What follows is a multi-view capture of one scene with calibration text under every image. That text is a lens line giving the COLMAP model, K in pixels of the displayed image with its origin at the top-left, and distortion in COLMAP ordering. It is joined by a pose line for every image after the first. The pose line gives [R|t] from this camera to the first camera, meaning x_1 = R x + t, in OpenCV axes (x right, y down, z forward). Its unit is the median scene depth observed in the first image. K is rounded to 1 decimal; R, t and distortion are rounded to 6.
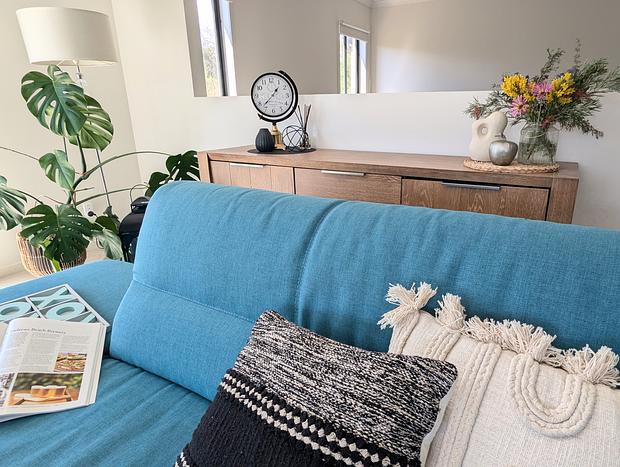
lens RADIAL K [[374.2, 0, 310.0], [0, 374.2, 233.5], [0, 0, 1]] dist [-0.005538, -0.000420]
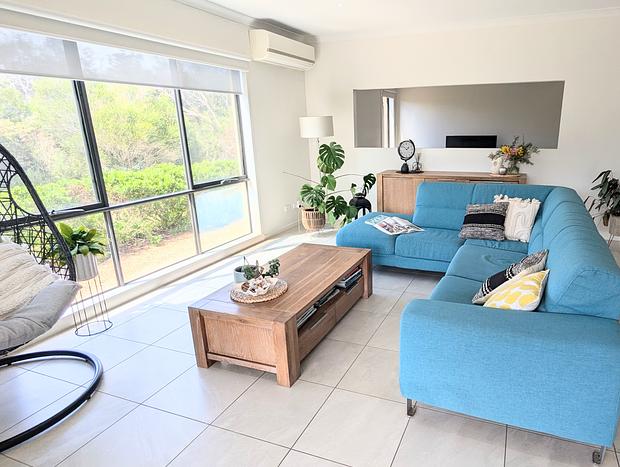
lens RADIAL K [[374.2, 0, 310.0], [0, 374.2, 233.5], [0, 0, 1]] dist [-0.005538, -0.000420]
pose [[0.996621, -0.038523, 0.072543, -1.280306], [0.041827, 0.998129, -0.044589, 0.359988], [-0.070689, 0.047473, 0.996368, -1.887417]]
